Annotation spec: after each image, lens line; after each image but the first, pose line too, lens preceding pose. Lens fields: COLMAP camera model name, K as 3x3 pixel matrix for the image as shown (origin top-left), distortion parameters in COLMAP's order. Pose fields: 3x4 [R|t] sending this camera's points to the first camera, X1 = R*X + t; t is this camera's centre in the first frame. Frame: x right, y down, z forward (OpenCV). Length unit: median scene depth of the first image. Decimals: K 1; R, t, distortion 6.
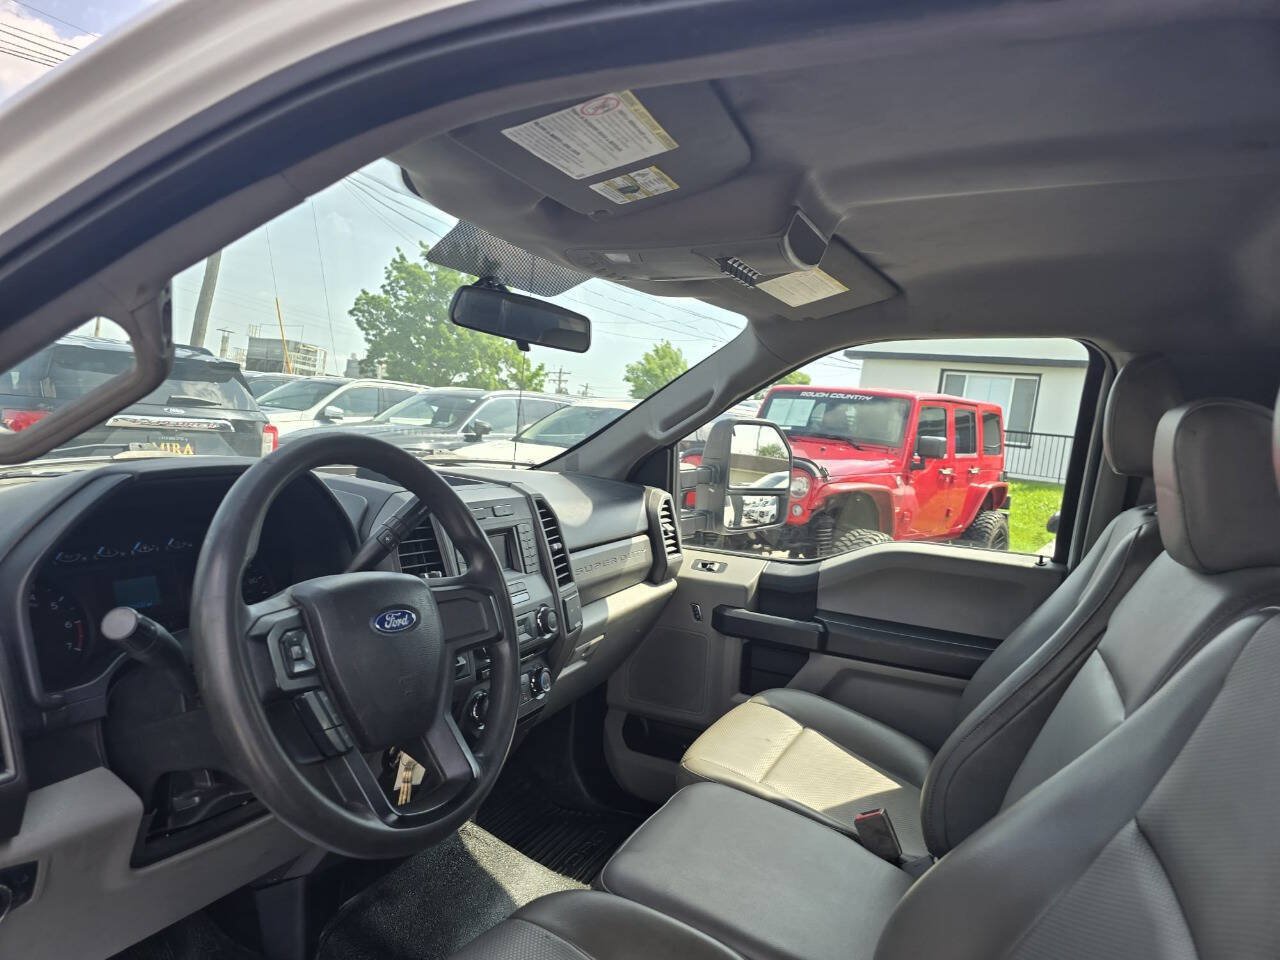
lens RADIAL K [[859.9, 0, 646.4], [0, 859.9, 489.6], [0, 0, 1]] dist [0.050315, -0.044209]
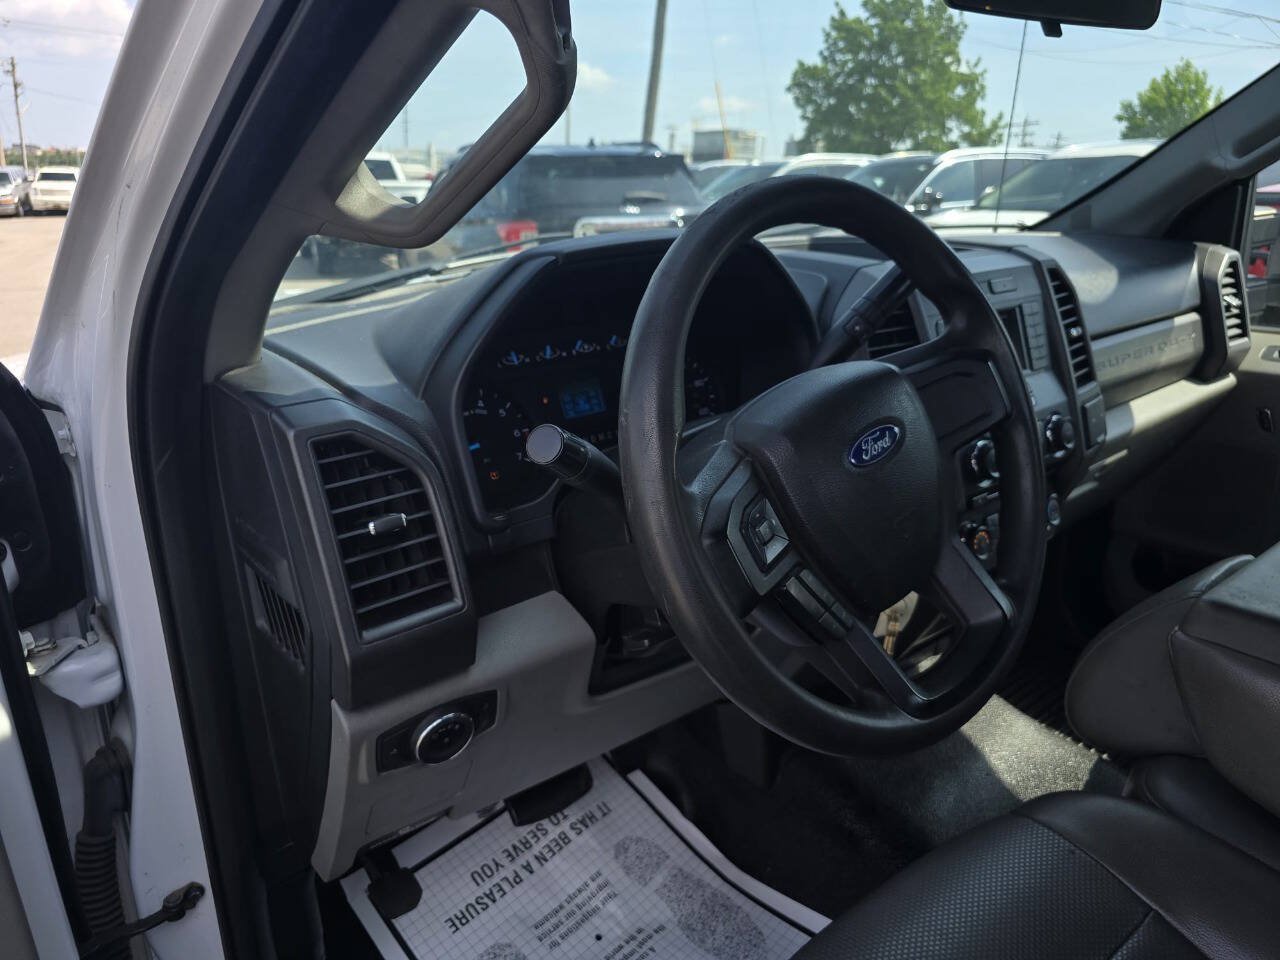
lens RADIAL K [[859.9, 0, 646.4], [0, 859.9, 489.6], [0, 0, 1]] dist [0.050315, -0.044209]
pose [[0.881510, 0.062603, -0.467996, -0.070544], [0.051753, 0.972389, 0.227557, 0.009084], [0.469320, -0.224814, 0.853931, 0.169317]]
